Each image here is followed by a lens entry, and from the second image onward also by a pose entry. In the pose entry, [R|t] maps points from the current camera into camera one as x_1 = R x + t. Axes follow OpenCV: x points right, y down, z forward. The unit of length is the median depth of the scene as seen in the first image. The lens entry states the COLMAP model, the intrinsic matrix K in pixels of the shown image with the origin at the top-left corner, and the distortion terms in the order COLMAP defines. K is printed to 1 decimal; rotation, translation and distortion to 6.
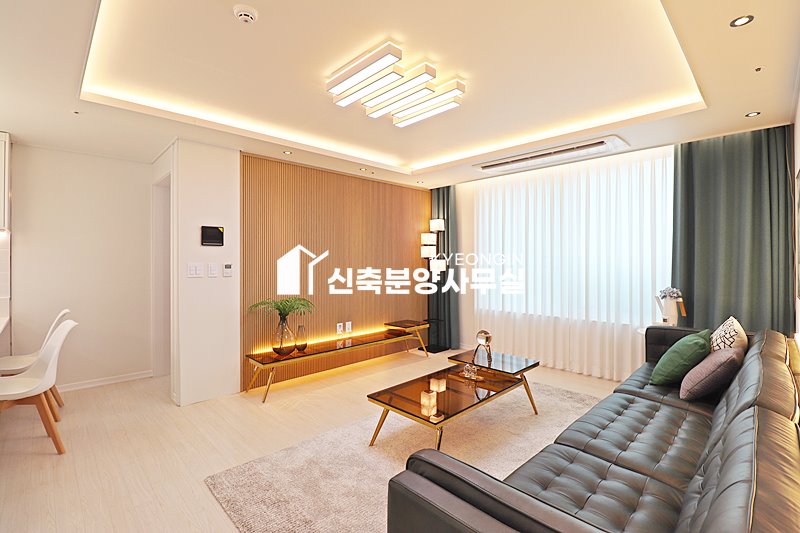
lens RADIAL K [[367.8, 0, 395.7], [0, 367.8, 264.2], [0, 0, 1]] dist [-0.017935, -0.002852]
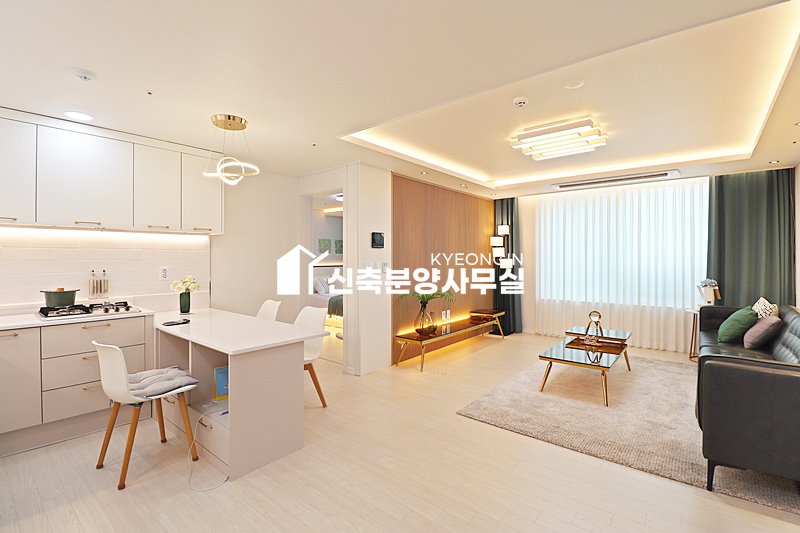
lens RADIAL K [[367.8, 0, 396.9], [0, 367.8, 261.8], [0, 0, 1]] dist [-0.017935, -0.002852]
pose [[0.994888, -0.000043, 0.100989, -0.523322], [0.000301, 0.999997, -0.002541, 0.000980], [-0.100989, 0.002558, 0.994884, -0.238151]]
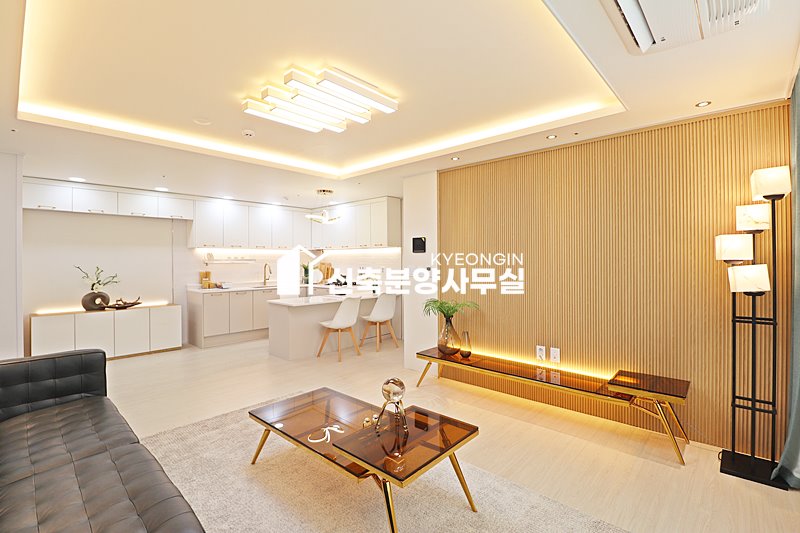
lens RADIAL K [[367.8, 0, 394.1], [0, 367.8, 262.2], [0, 0, 1]] dist [-0.017935, -0.002852]
pose [[0.031936, 0.003662, -0.999483, 0.733088], [-0.009646, 0.999948, 0.003356, -0.016665], [0.999443, 0.009534, 0.031970, 0.812289]]
